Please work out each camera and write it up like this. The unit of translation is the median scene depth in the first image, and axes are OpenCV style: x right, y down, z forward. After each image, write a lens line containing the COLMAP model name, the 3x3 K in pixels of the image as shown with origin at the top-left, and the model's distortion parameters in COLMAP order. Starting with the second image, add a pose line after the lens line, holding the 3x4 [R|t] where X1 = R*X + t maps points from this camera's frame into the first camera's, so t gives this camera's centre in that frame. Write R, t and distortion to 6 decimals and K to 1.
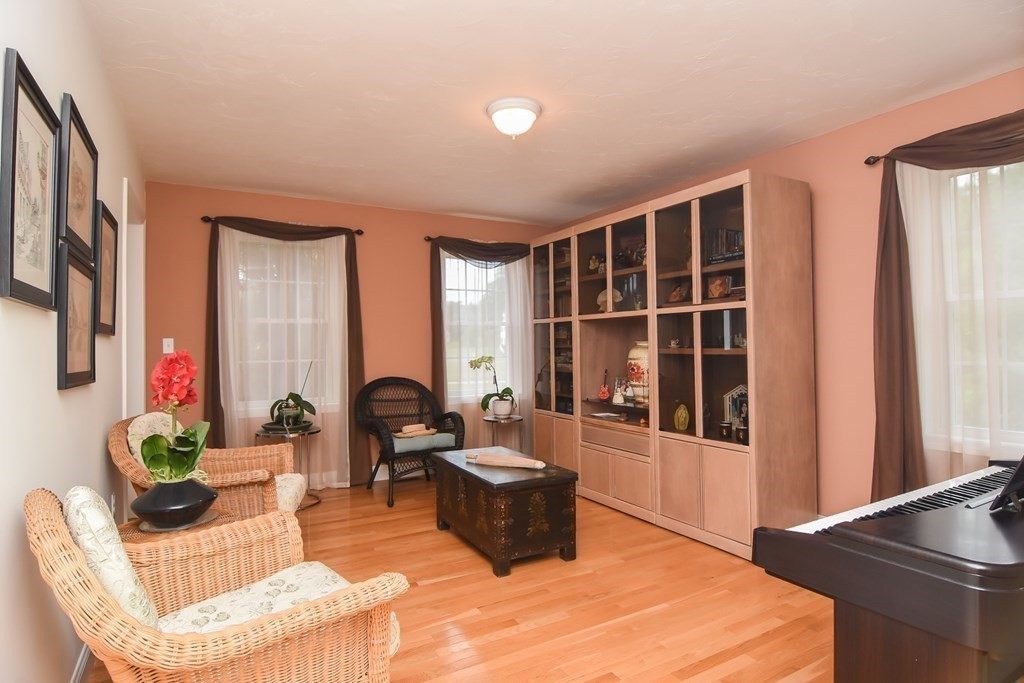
lens RADIAL K [[553.5, 0, 510.5], [0, 553.5, 340.0], [0, 0, 1]] dist [-0.005269, -0.005368]
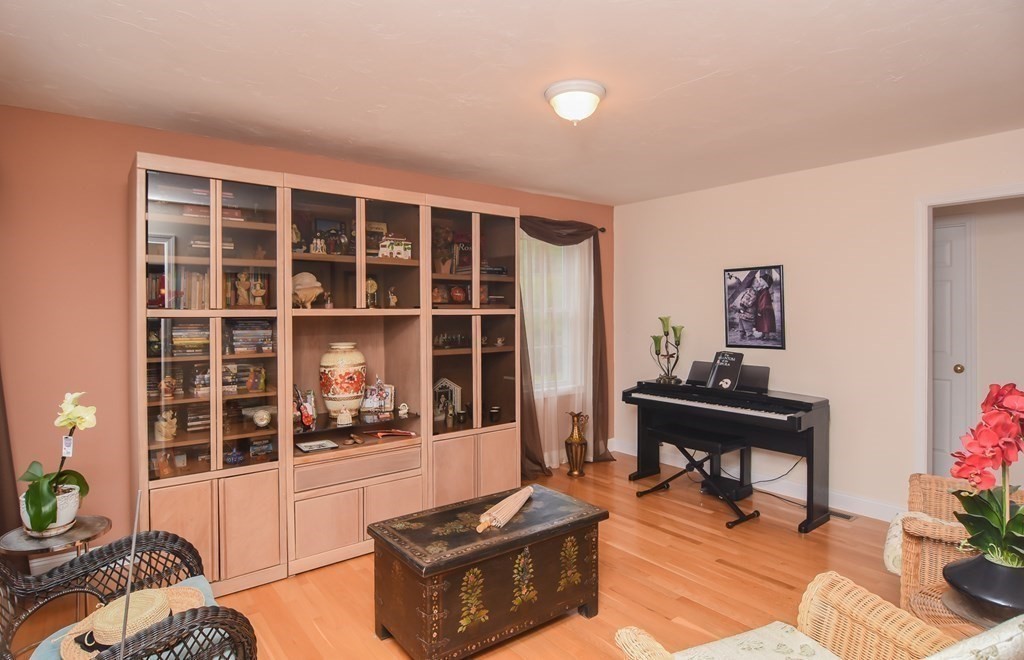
lens RADIAL K [[550.1, 0, 509.6], [0, 550.1, 322.9], [0, 0, 1]] dist [-0.010778, -0.001537]
pose [[-0.137758, -0.008409, 0.990430, -0.747595], [-0.004167, 0.999960, 0.007911, -0.043727], [-0.990457, -0.003037, -0.137788, 1.069951]]
